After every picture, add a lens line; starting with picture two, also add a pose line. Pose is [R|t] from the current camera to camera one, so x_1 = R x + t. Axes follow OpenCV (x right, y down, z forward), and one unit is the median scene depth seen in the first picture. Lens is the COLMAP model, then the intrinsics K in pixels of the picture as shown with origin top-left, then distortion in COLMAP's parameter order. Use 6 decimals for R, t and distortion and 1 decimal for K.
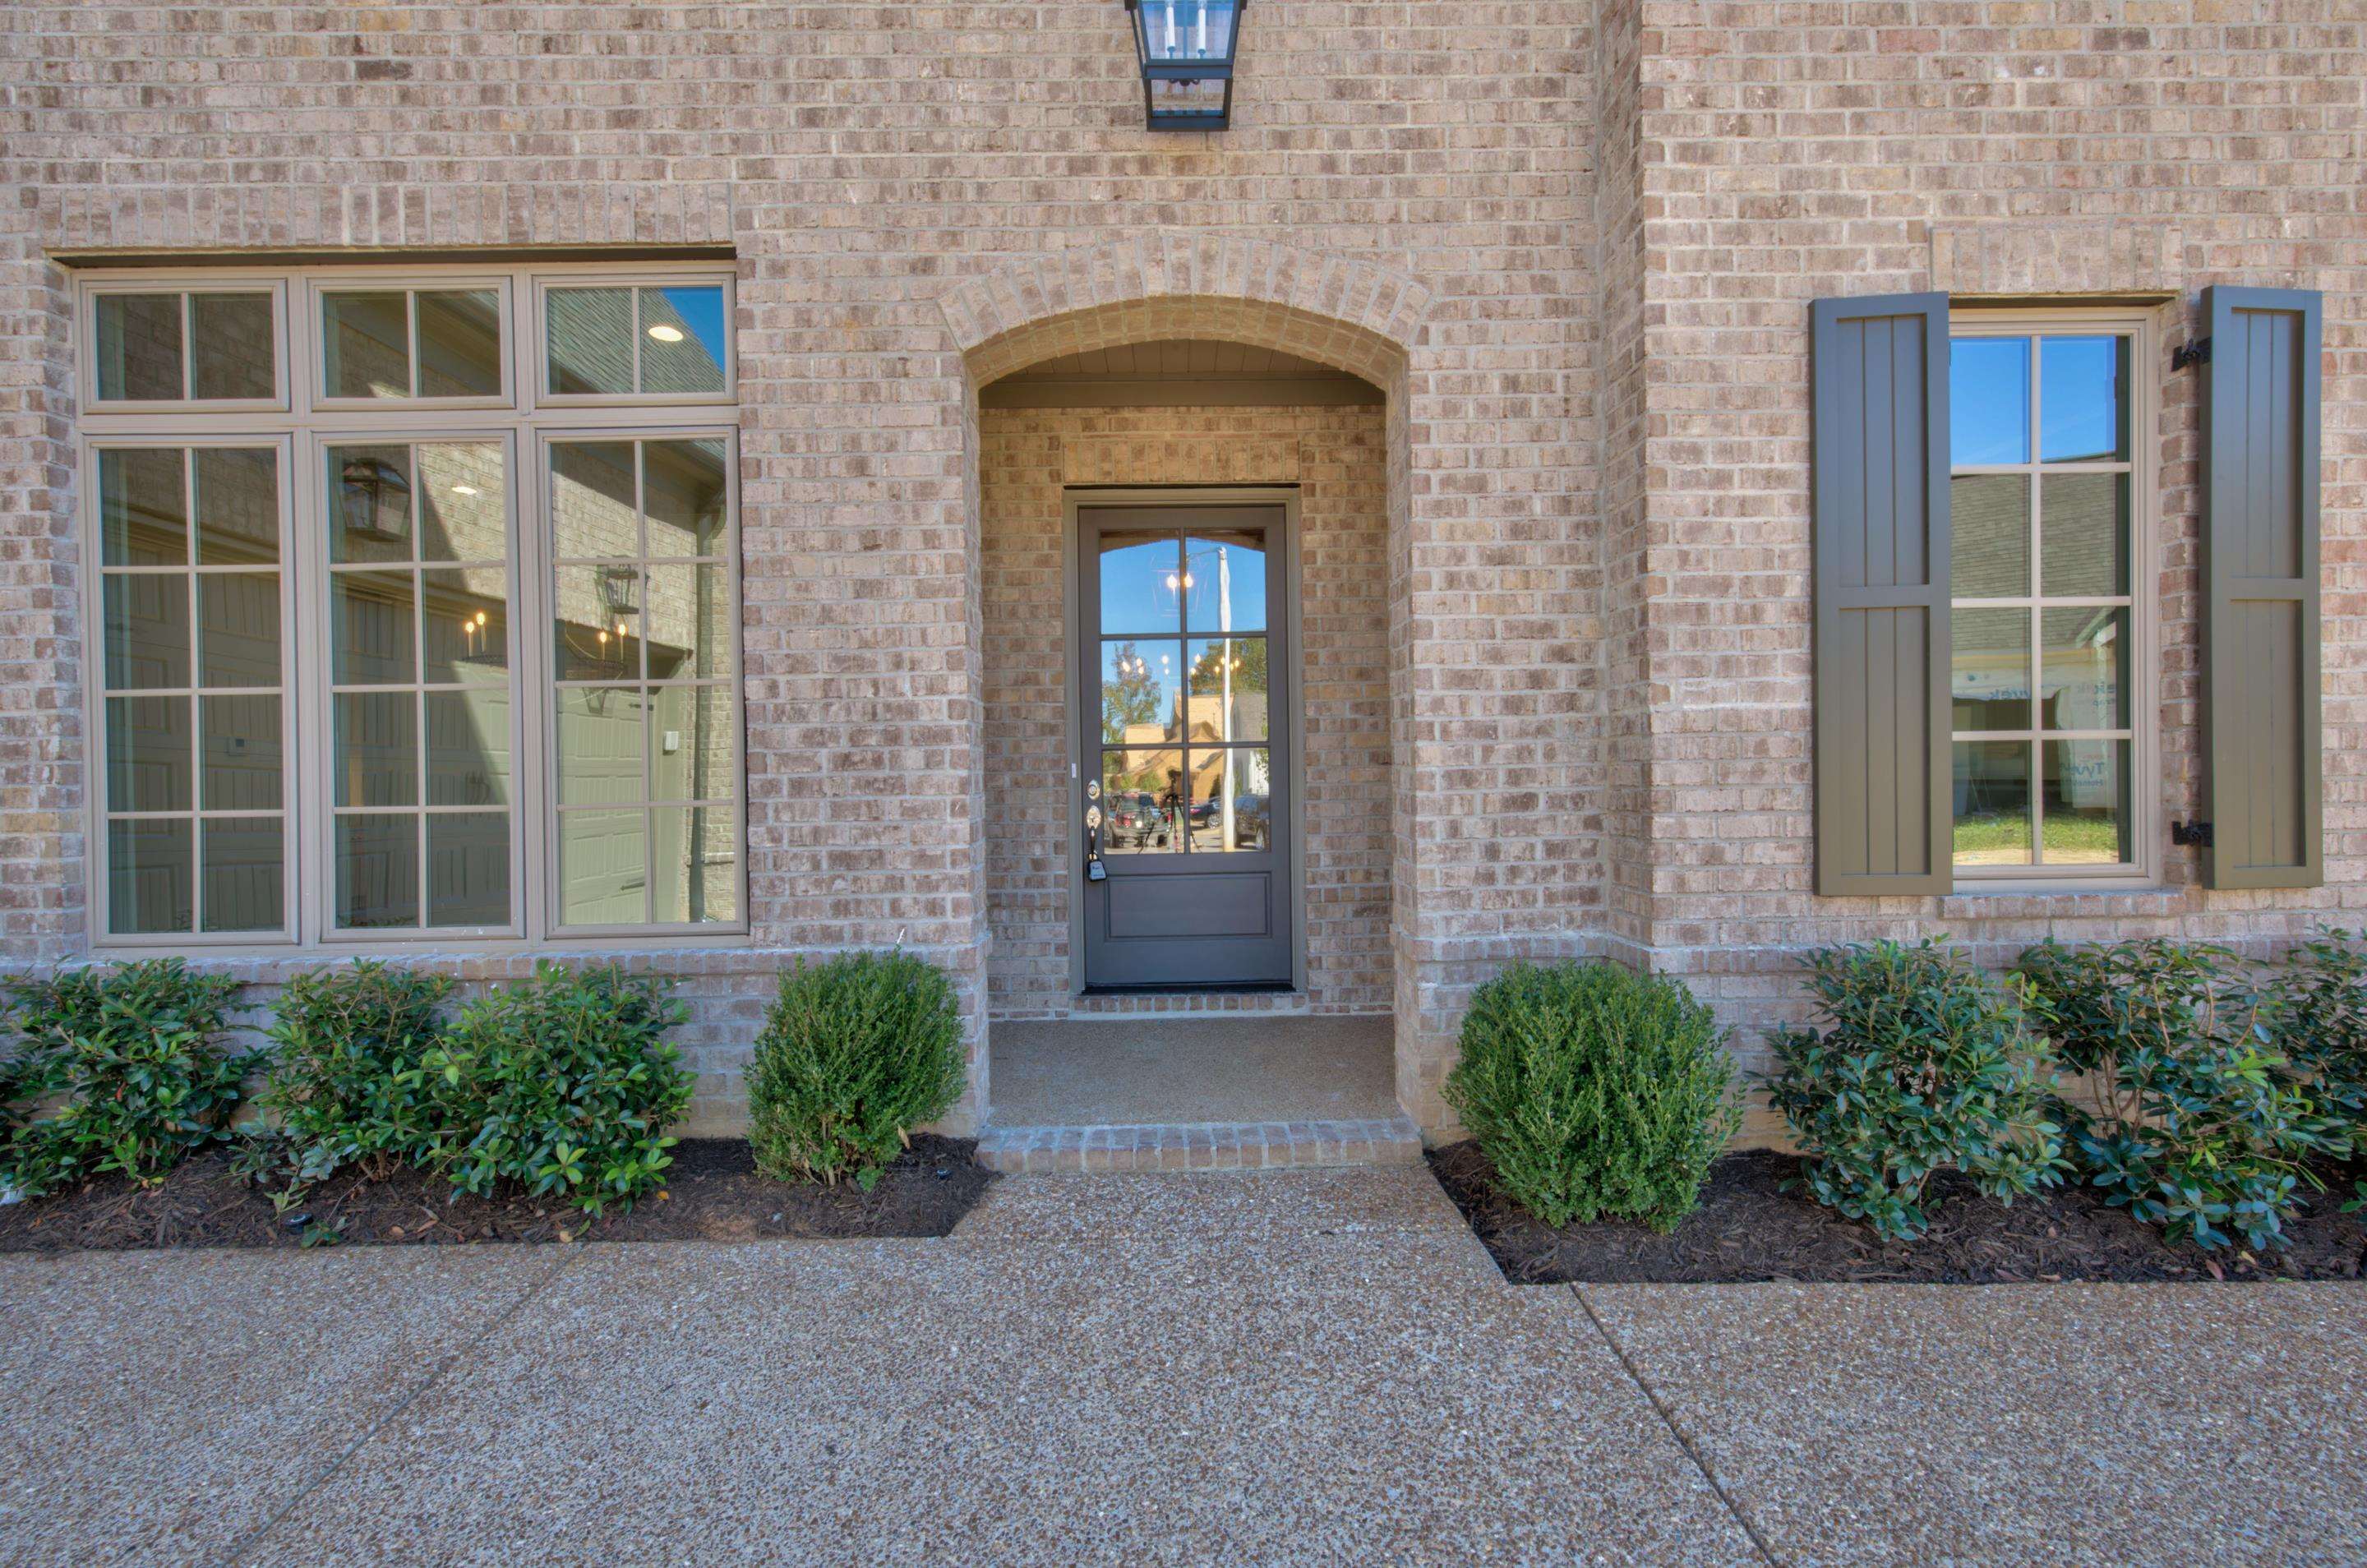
lens RADIAL K [[1012.7, 0, 1183.0], [0, 1012.7, 781.2], [0, 0, 1]] dist [-0.000797, 0.002532]
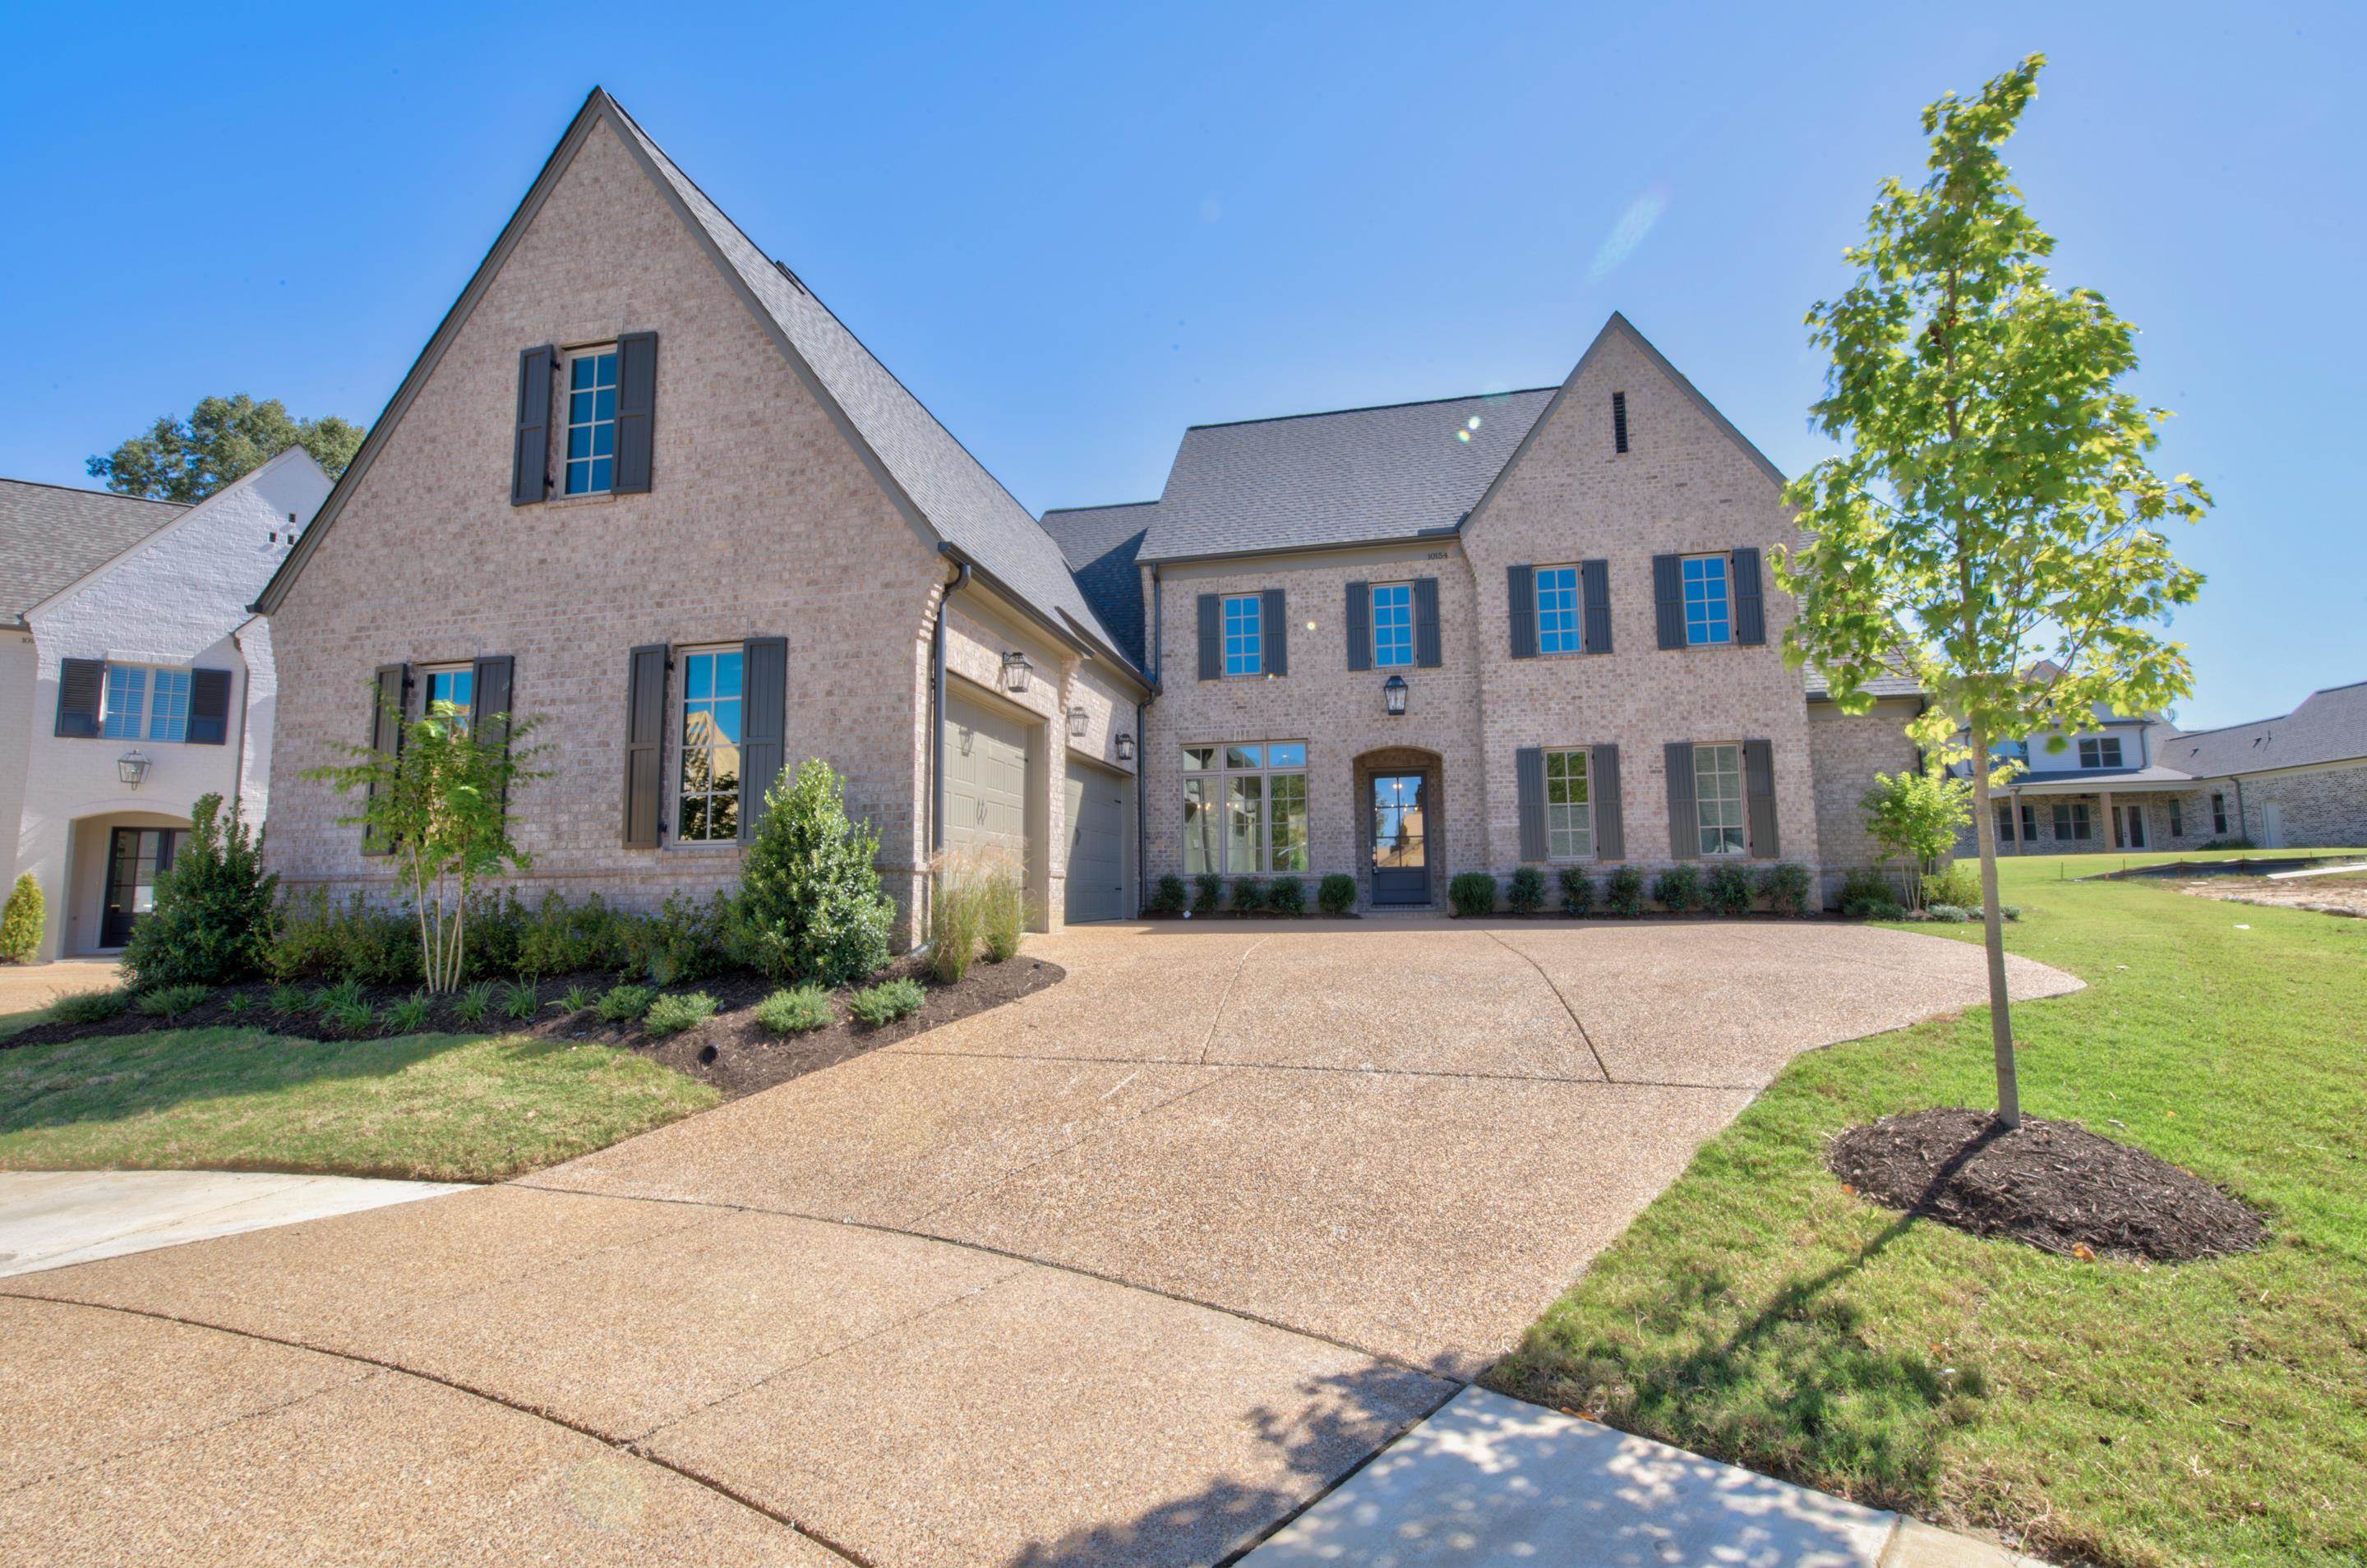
lens RADIAL K [[1012.7, 0, 1190.5], [0, 1012.7, 785.2], [0, 0, 1]] dist [-0.000797, 0.002532]
pose [[0.977630, -0.019470, -0.209428, 0.055309], [-0.002594, 0.994515, -0.104566, 0.272904], [0.210315, 0.102770, 0.972217, -4.456916]]
